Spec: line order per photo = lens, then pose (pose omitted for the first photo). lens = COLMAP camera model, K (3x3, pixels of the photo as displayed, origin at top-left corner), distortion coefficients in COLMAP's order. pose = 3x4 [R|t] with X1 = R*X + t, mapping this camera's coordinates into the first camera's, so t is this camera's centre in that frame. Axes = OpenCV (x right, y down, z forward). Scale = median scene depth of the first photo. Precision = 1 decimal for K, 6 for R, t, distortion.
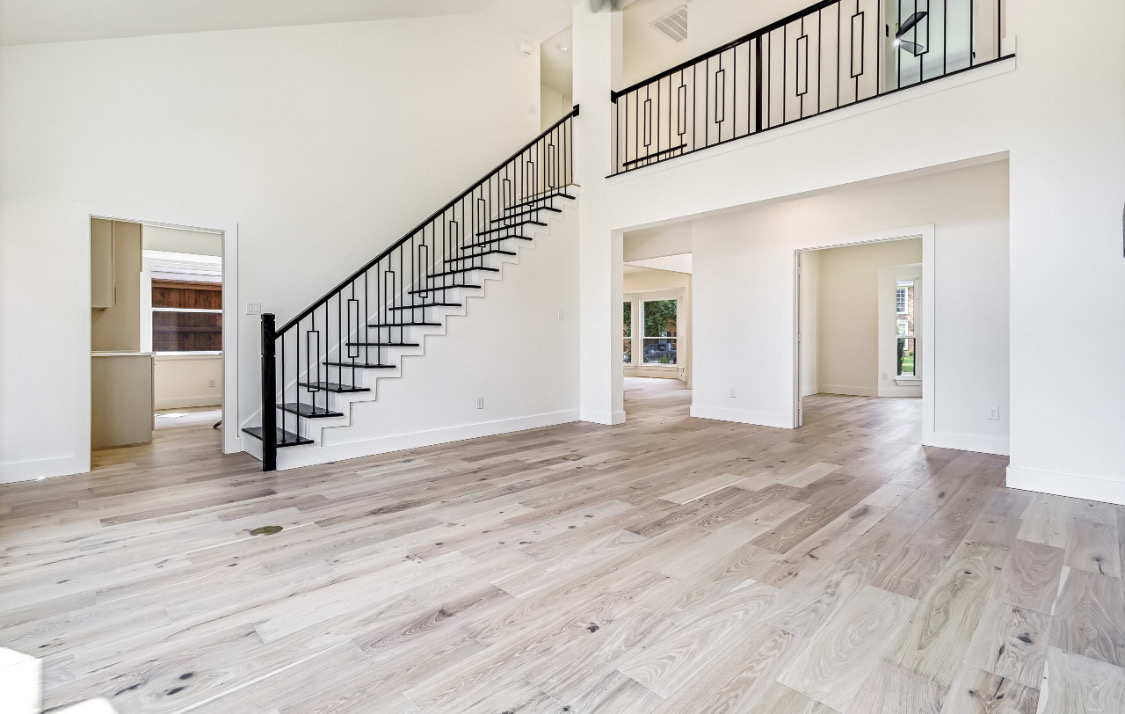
lens RADIAL K [[517.9, 0, 565.1], [0, 517.9, 339.2], [0, 0, 1]] dist [0.006006, -0.001293]
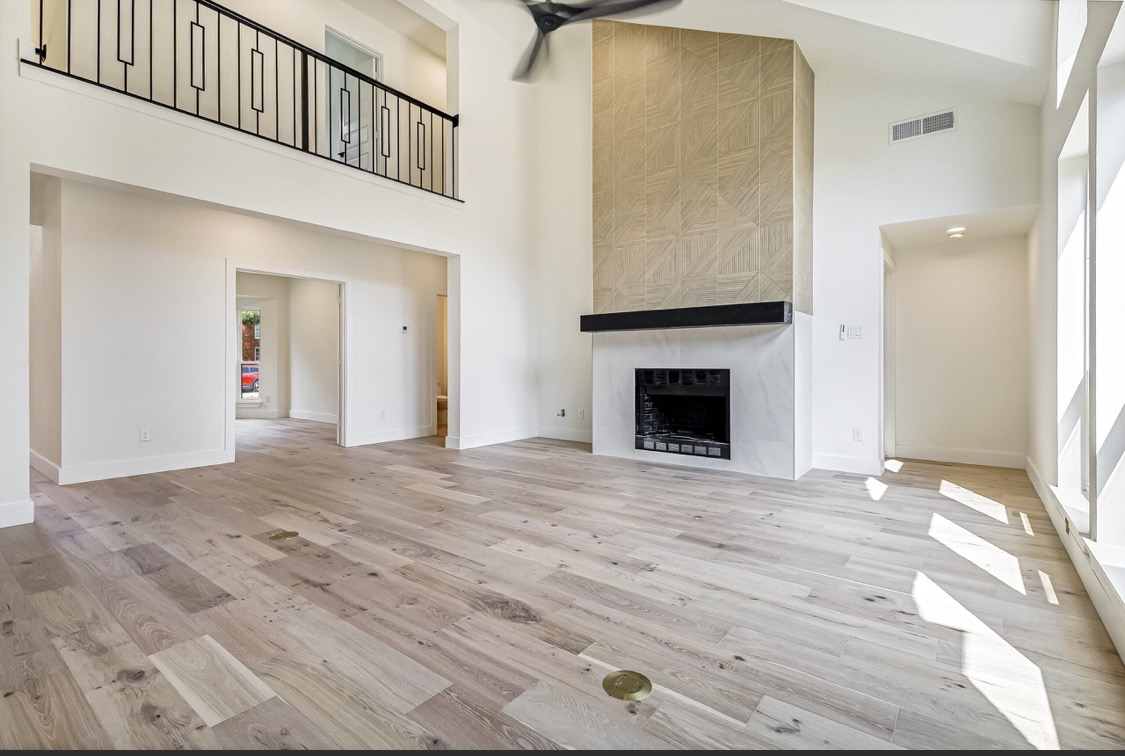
lens RADIAL K [[522.0, 0, 558.4], [0, 522.0, 367.1], [0, 0, 1]] dist [0.003410, -0.000661]
pose [[-0.132854, -0.002680, 0.991132, -1.122599], [0.004757, 0.999983, 0.003342, 0.005732], [-0.991124, 0.005159, -0.132839, 1.124754]]
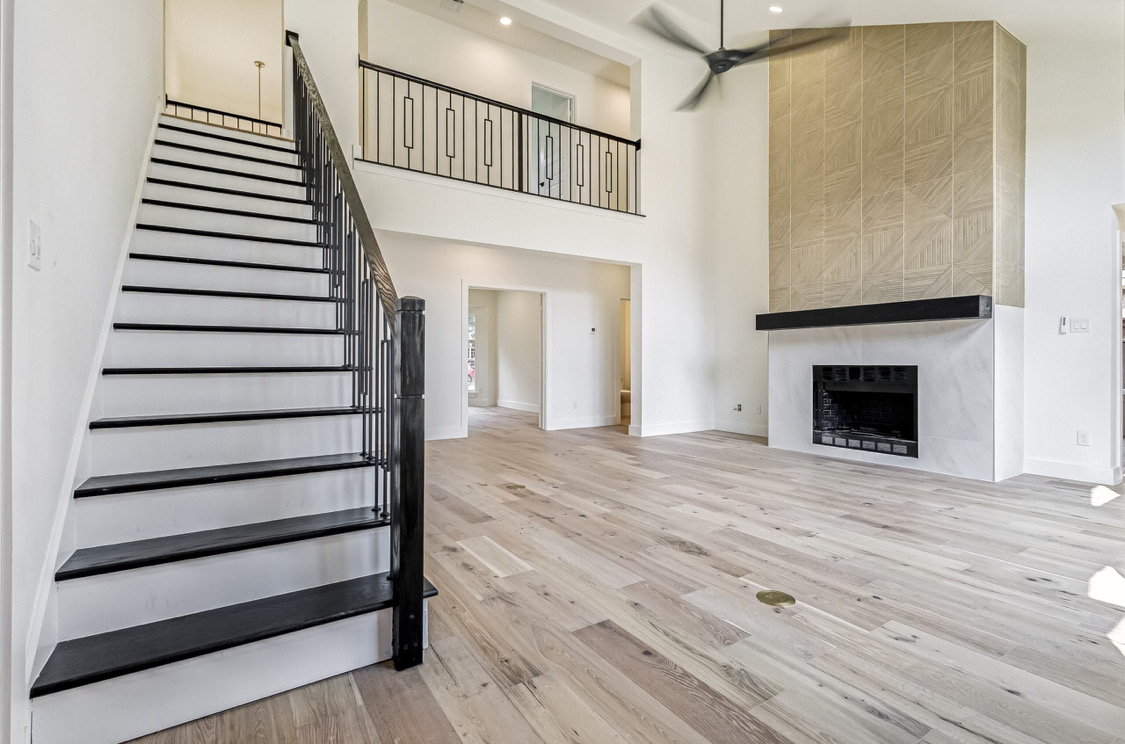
lens RADIAL K [[523.6, 0, 558.0], [0, 523.6, 364.2], [0, 0, 1]] dist [0.004785, -0.000301]
pose [[0.201294, -0.001312, 0.979530, -1.387586], [0.003964, 0.999992, 0.000525, 0.010852], [-0.979523, 0.003777, 0.201298, 1.132671]]
